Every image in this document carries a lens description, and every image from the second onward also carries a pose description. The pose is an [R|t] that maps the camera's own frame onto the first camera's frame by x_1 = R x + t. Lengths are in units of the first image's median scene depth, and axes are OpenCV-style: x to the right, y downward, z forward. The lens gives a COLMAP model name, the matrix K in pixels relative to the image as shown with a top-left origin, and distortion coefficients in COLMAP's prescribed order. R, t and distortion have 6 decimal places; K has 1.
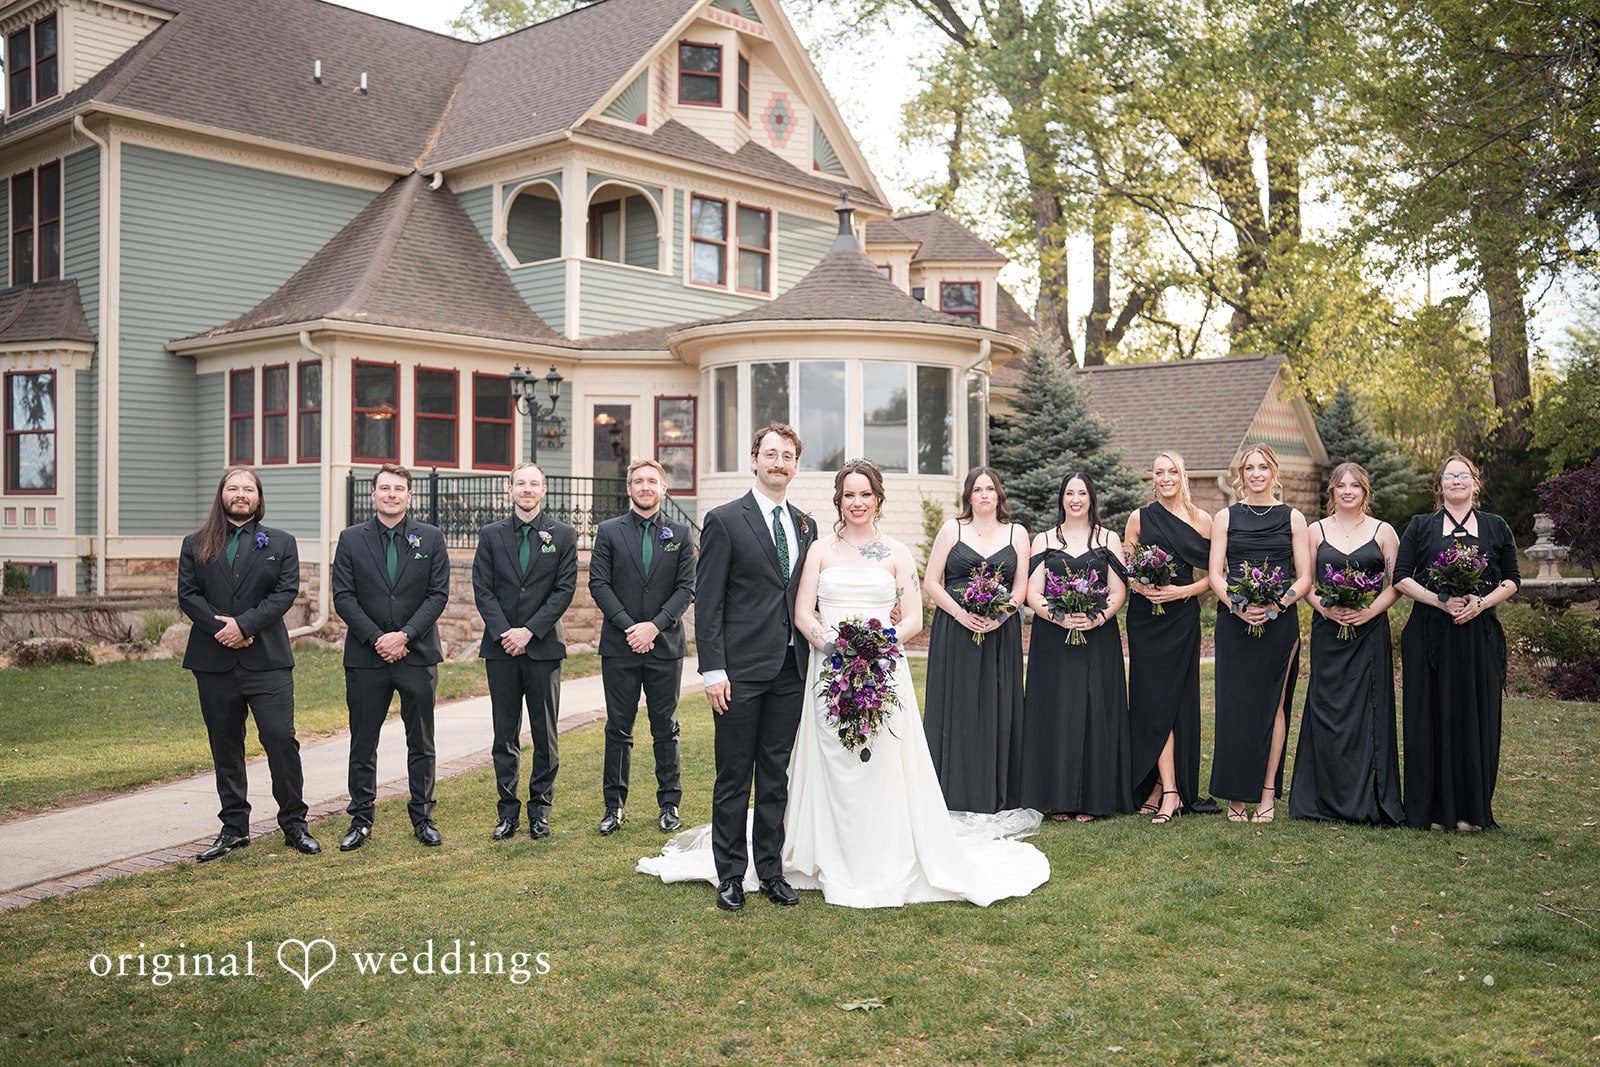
lens RADIAL K [[1603.2, 0, 785.2], [0, 1603.2, 536.3], [0, 0, 1]] dist [-0.003506, 0.000000]
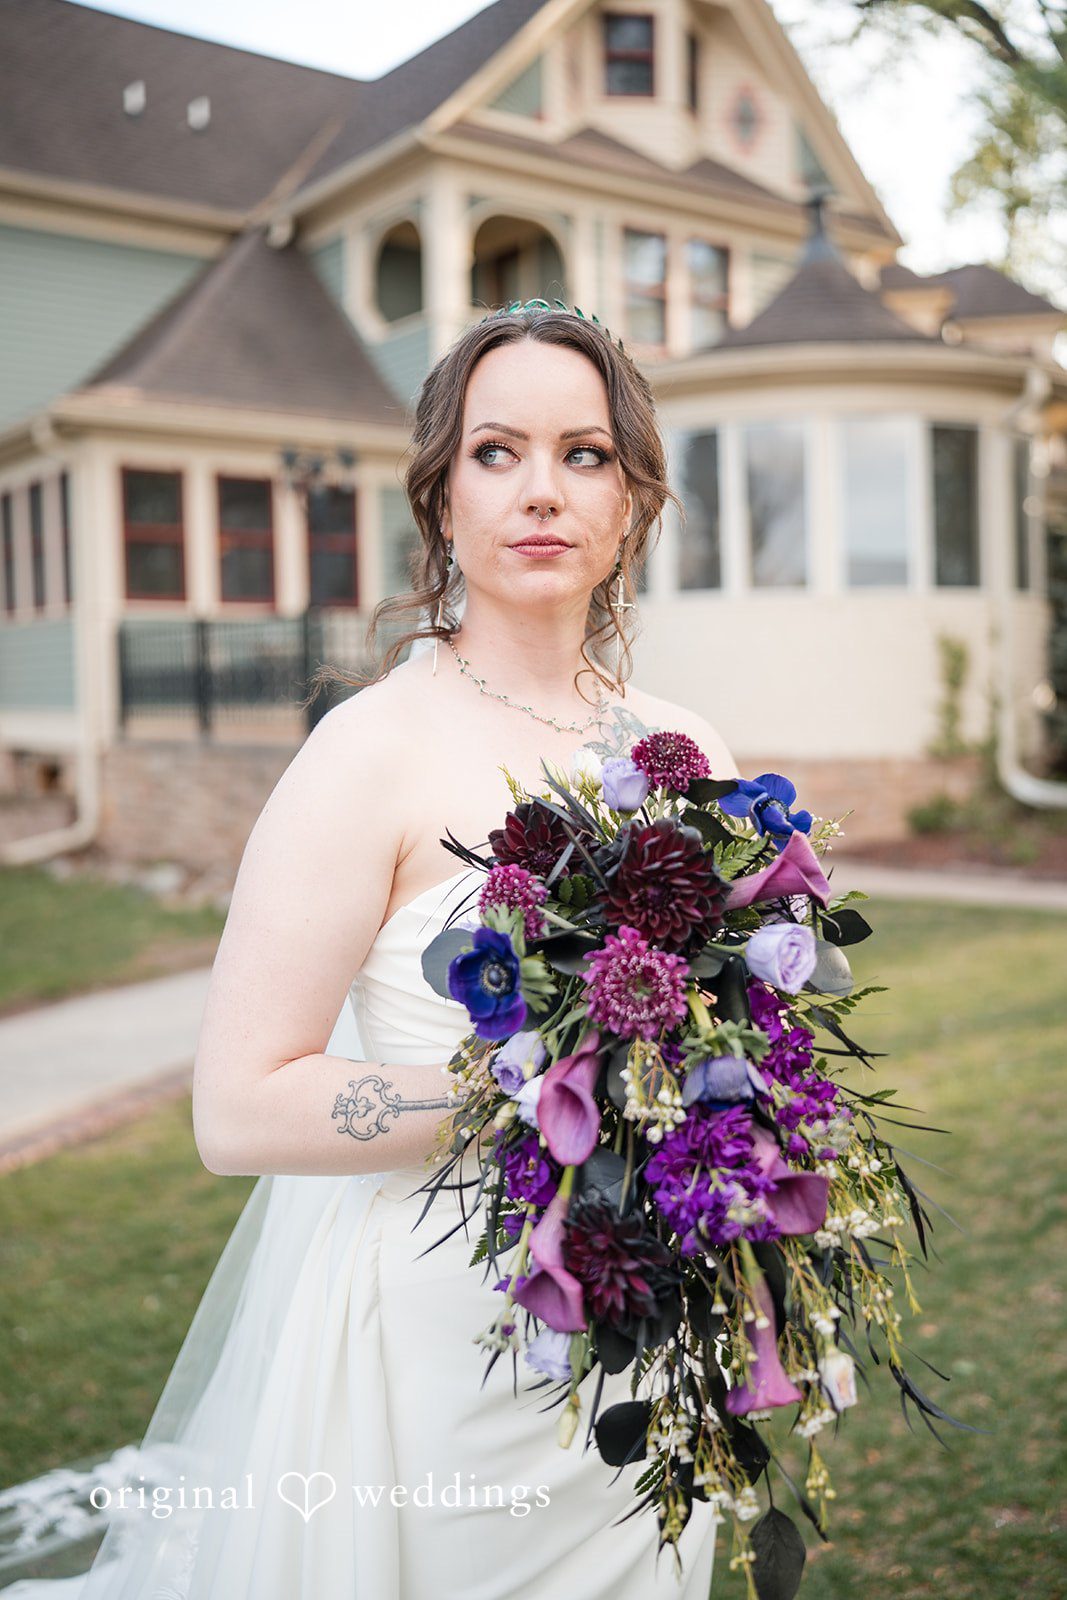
lens RADIAL K [[1603.2, 0, 533.0], [0, 1603.2, 809.4], [0, 0, 1]] dist [-0.003506, 0.000000]
pose [[0.982309, -0.011099, -0.186940, 0.037402], [0.024329, 0.997346, 0.068628, -0.000318], [0.185682, -0.071962, 0.979971, 0.272815]]
